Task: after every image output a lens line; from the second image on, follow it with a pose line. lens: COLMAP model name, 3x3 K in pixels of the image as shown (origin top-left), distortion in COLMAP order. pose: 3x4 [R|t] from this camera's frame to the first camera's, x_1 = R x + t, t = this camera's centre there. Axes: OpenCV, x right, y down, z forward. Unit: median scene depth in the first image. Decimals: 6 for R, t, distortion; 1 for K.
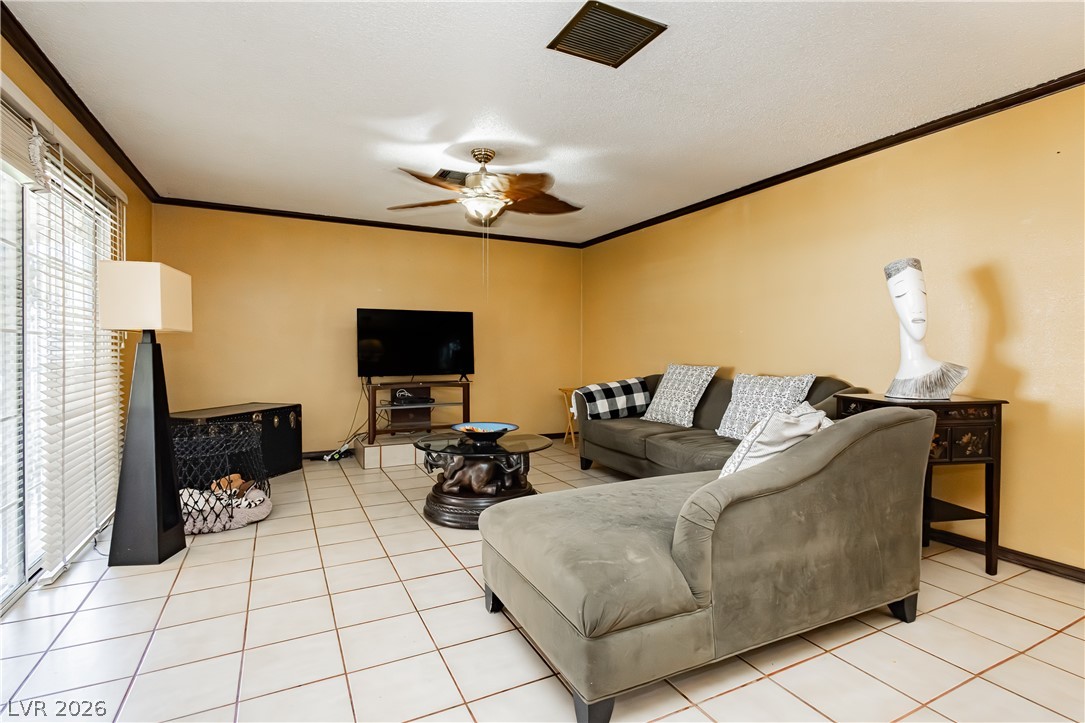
lens RADIAL K [[497.0, 0, 575.1], [0, 497.0, 358.1], [0, 0, 1]] dist [-0.000255, -0.000063]
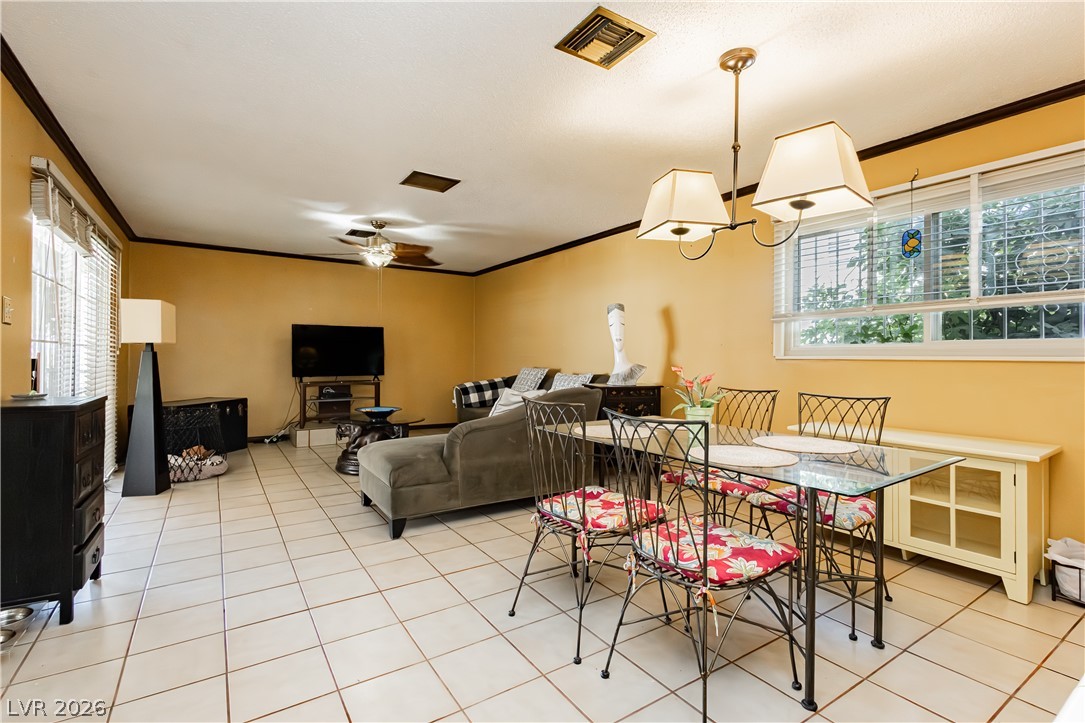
lens RADIAL K [[506.2, 0, 542.3], [0, 506.2, 356.7], [0, 0, 1]] dist [0.002645, 0.000006]
pose [[0.999329, 0.002332, 0.036551, 0.208232], [-0.001681, 0.999840, -0.017836, 0.008528], [-0.036587, 0.017763, 0.999173, -0.431999]]
